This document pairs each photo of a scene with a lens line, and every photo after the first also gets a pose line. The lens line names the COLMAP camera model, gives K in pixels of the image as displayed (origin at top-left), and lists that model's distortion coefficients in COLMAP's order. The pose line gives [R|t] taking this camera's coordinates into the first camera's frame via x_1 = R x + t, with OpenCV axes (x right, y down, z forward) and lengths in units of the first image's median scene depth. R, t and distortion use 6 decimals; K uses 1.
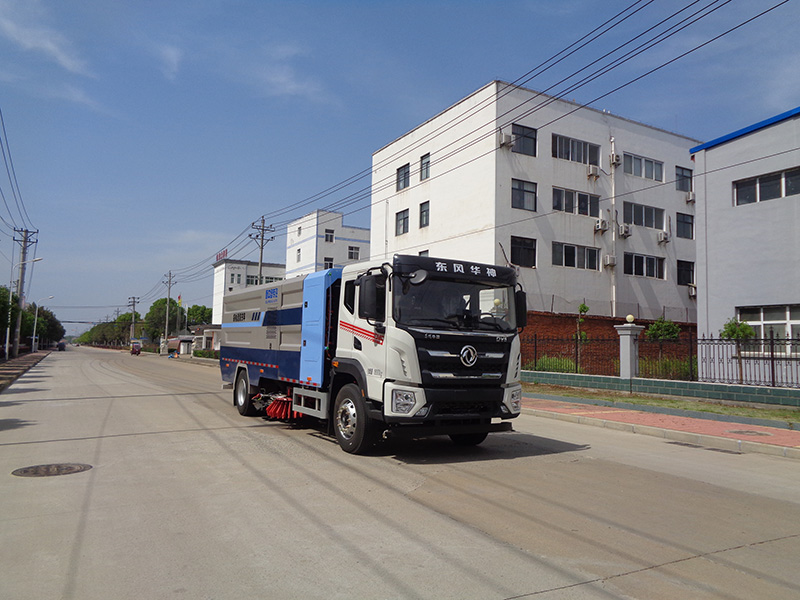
lens RADIAL K [[605.5, 0, 402.5], [0, 605.5, 296.7], [0, 0, 1]] dist [0.000085, 0.019066]
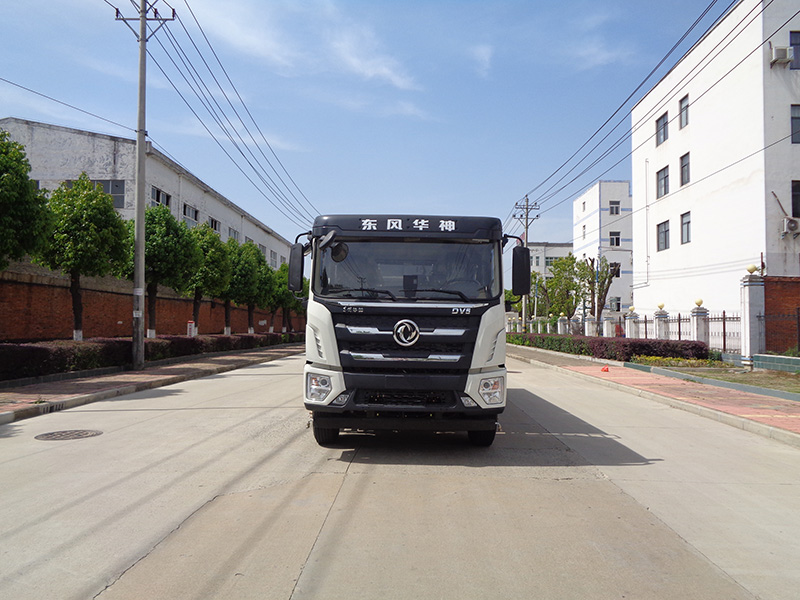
lens RADIAL K [[605.5, 0, 402.0], [0, 605.5, 294.9], [0, 0, 1]] dist [0.000085, 0.019066]
pose [[0.863088, -0.038892, -0.503554, 0.189265], [0.051786, 0.998590, 0.011634, 0.014271], [0.502392, -0.036118, 0.863885, 0.115520]]
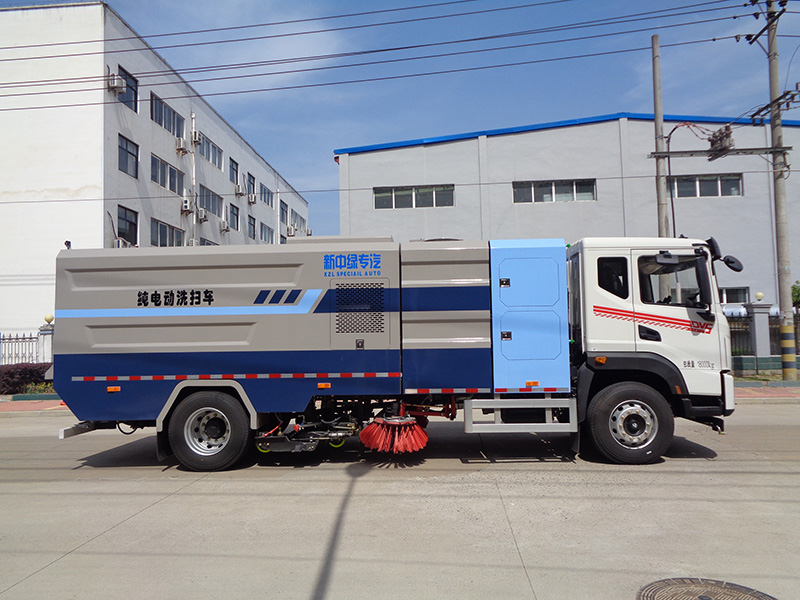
lens RADIAL K [[605.5, 0, 401.0], [0, 605.5, 307.4], [0, 0, 1]] dist [0.000085, 0.019066]
pose [[0.595868, 0.010748, 0.803011, -0.345483], [-0.039604, 0.999087, 0.016015, 0.015068], [-0.802106, -0.041346, 0.595749, 0.282282]]
